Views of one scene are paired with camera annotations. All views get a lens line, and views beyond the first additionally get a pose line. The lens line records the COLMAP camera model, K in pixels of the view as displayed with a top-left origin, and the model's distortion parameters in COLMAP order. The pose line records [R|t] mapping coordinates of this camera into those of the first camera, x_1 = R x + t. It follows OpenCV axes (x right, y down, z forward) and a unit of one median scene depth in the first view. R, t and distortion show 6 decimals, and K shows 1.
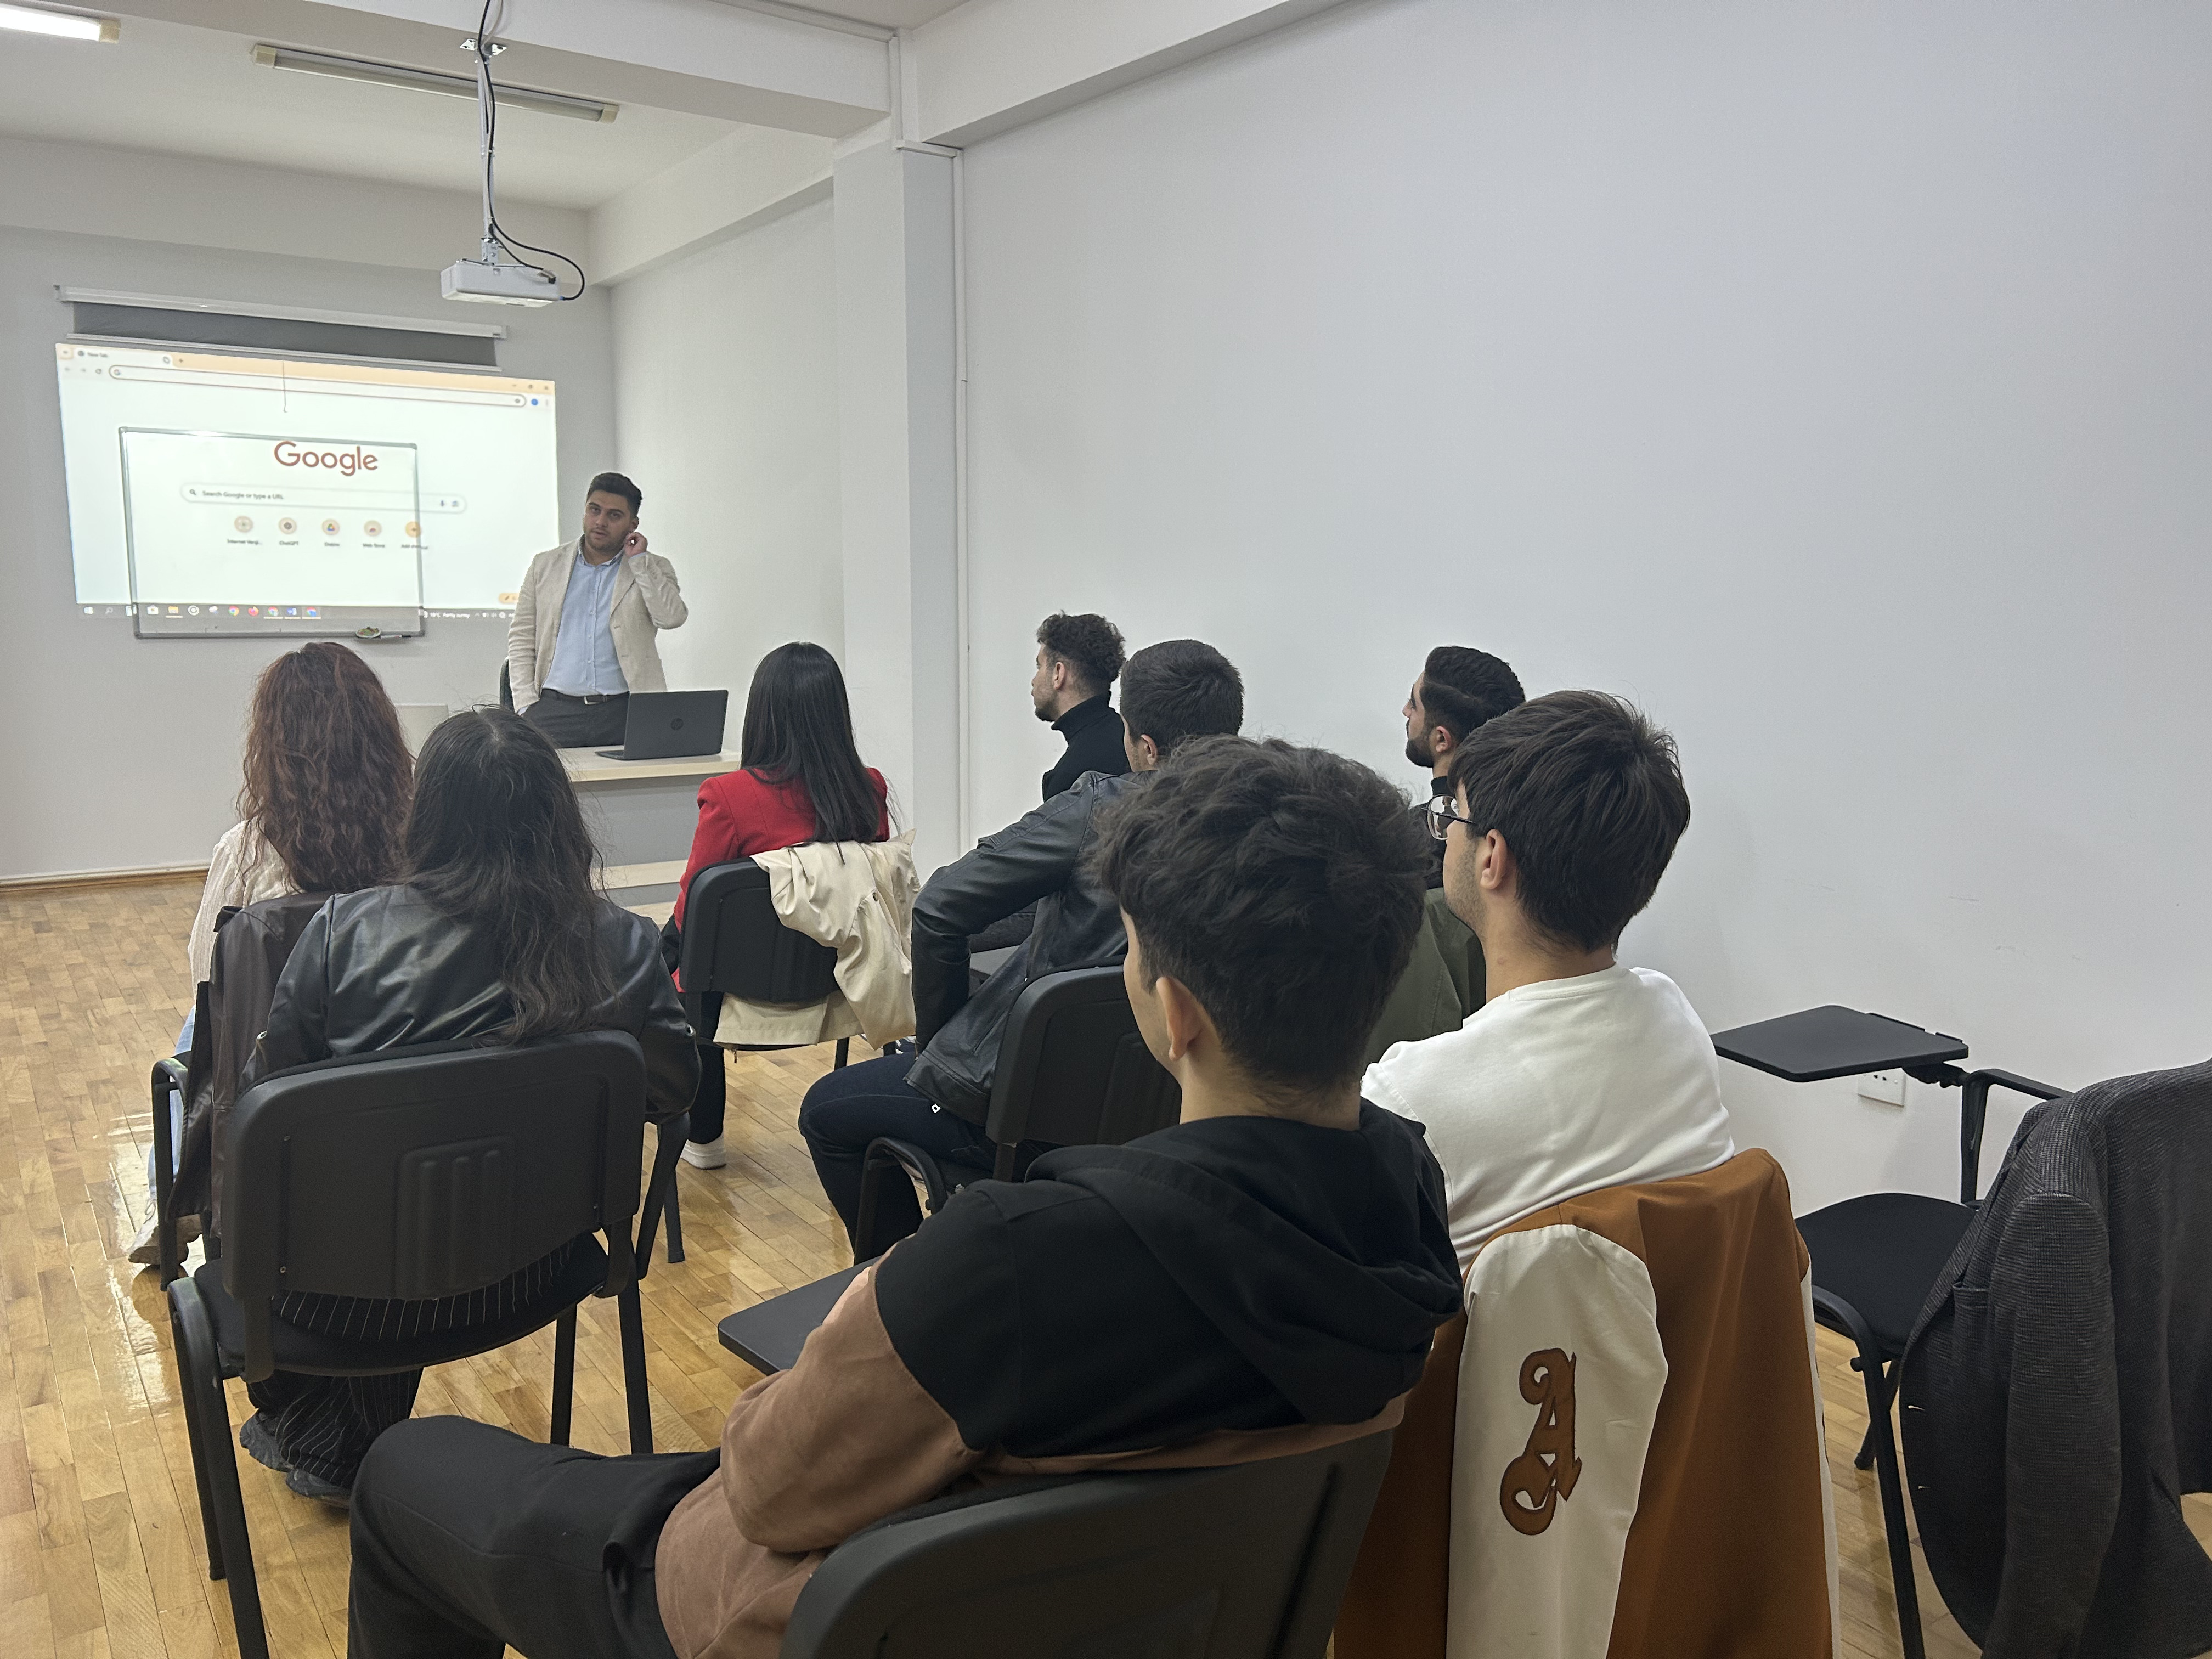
lens RADIAL K [[1691.8, 0, 1106.0], [0, 1691.8, 829.5], [0, 0, 1]] dist [0.033010, -0.038561]
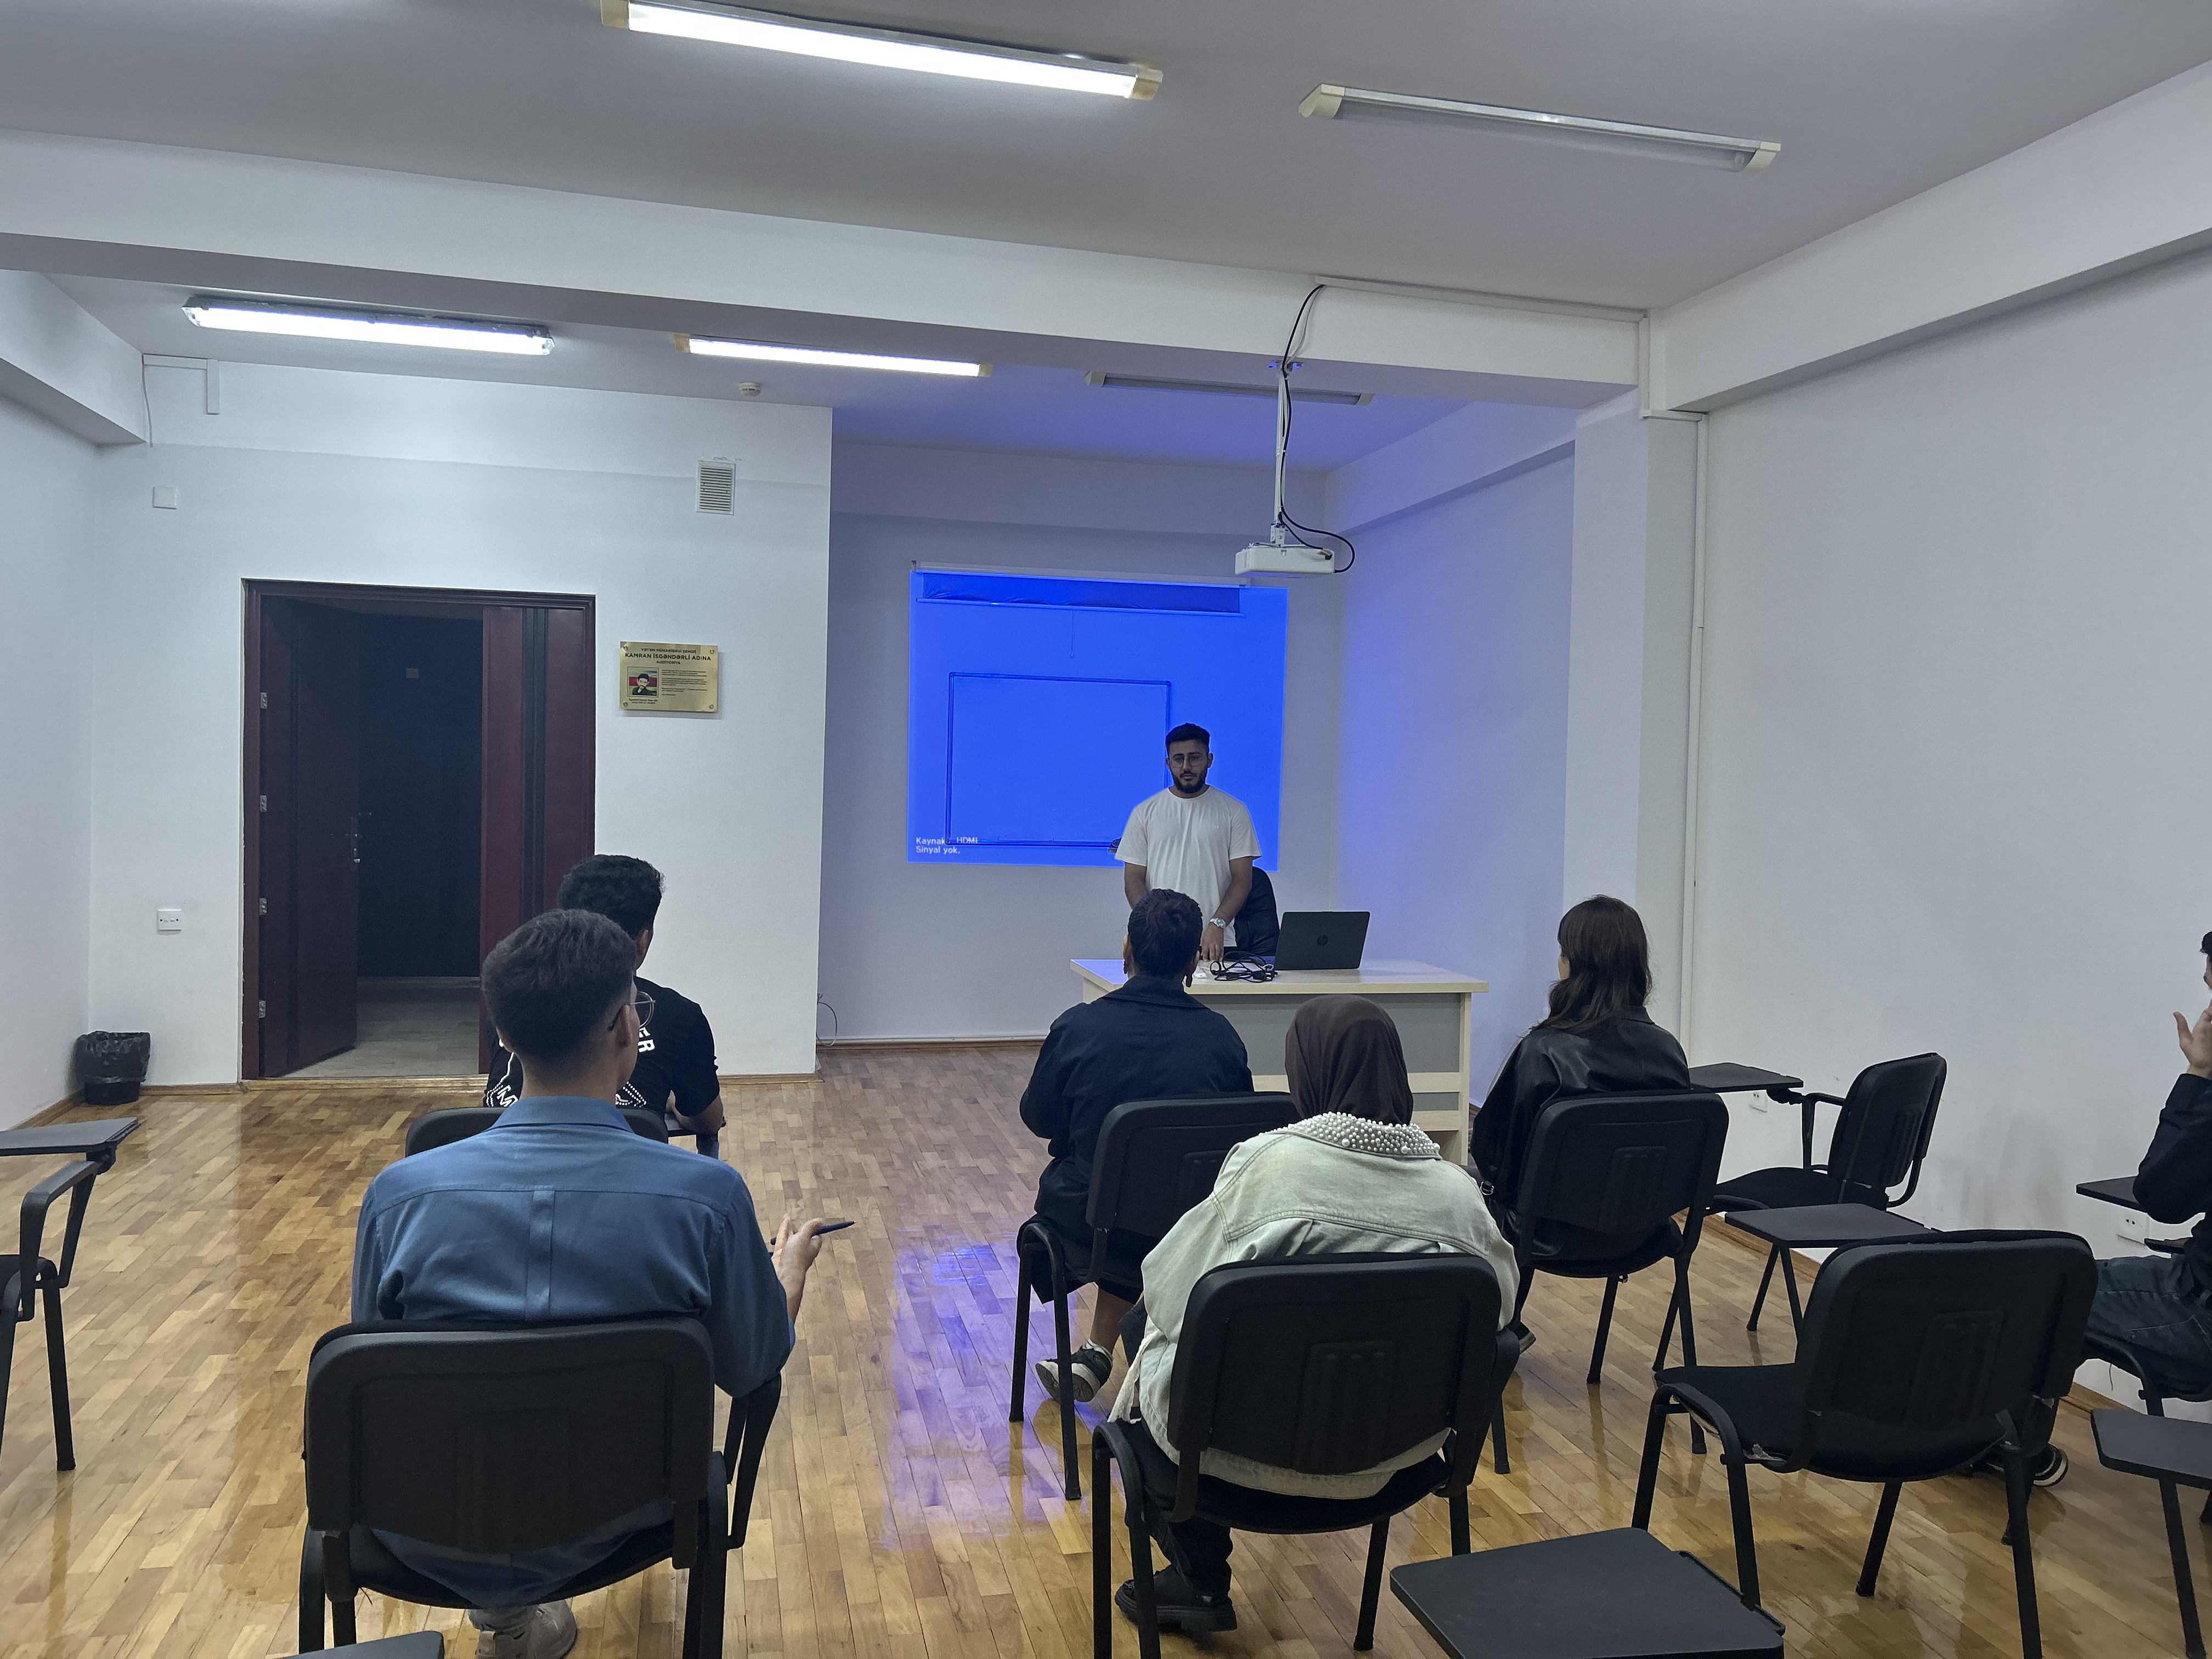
lens RADIAL K [[1679.4, 0, 1129.1], [0, 1679.4, 820.0], [0, 0, 1]] dist [0.023557, -0.005186]
pose [[0.933183, 0.022806, -0.358677, -0.037036], [-0.065269, 0.992143, -0.106730, -0.014364], [0.353425, 0.123009, 0.927340, -0.064079]]
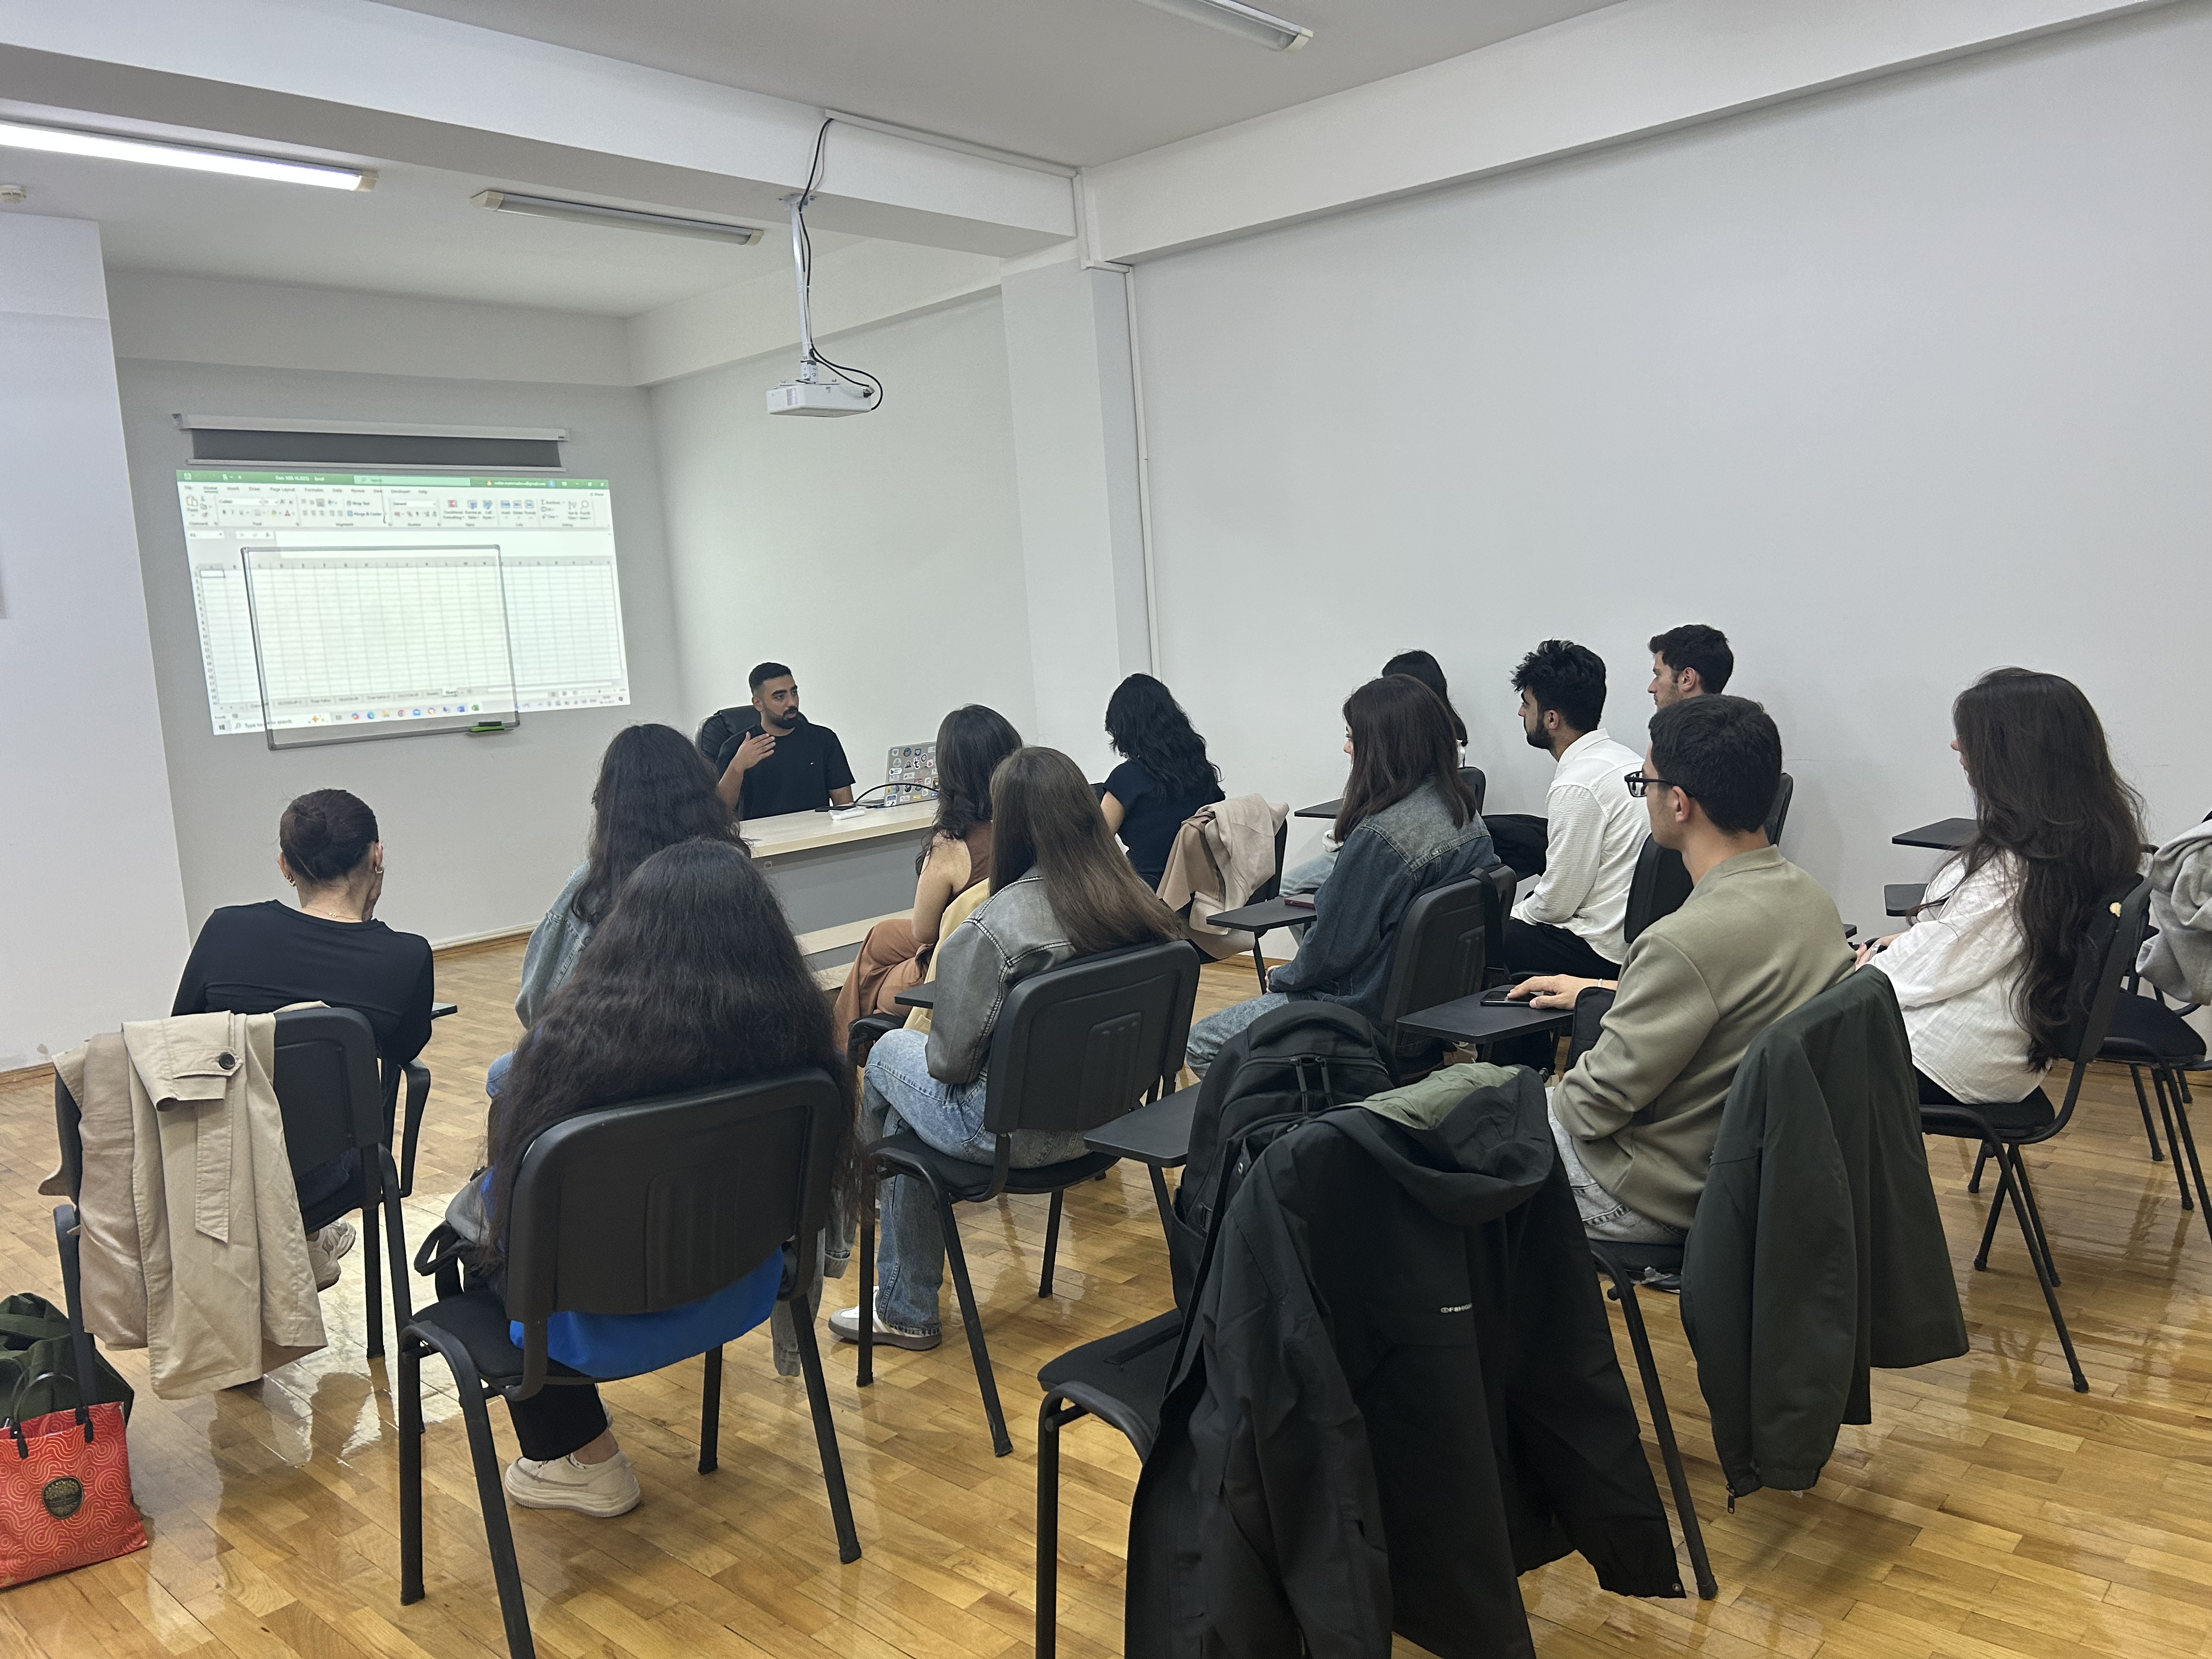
lens RADIAL K [[1691.8, 0, 1106.0], [0, 1691.8, 829.5], [0, 0, 1]] dist [0.033010, -0.038561]
pose [[0.969837, -0.105624, 0.219681, -0.394638], [0.111353, 0.993685, -0.013826, 0.006836], [-0.216833, 0.037871, 0.975474, -0.137352]]
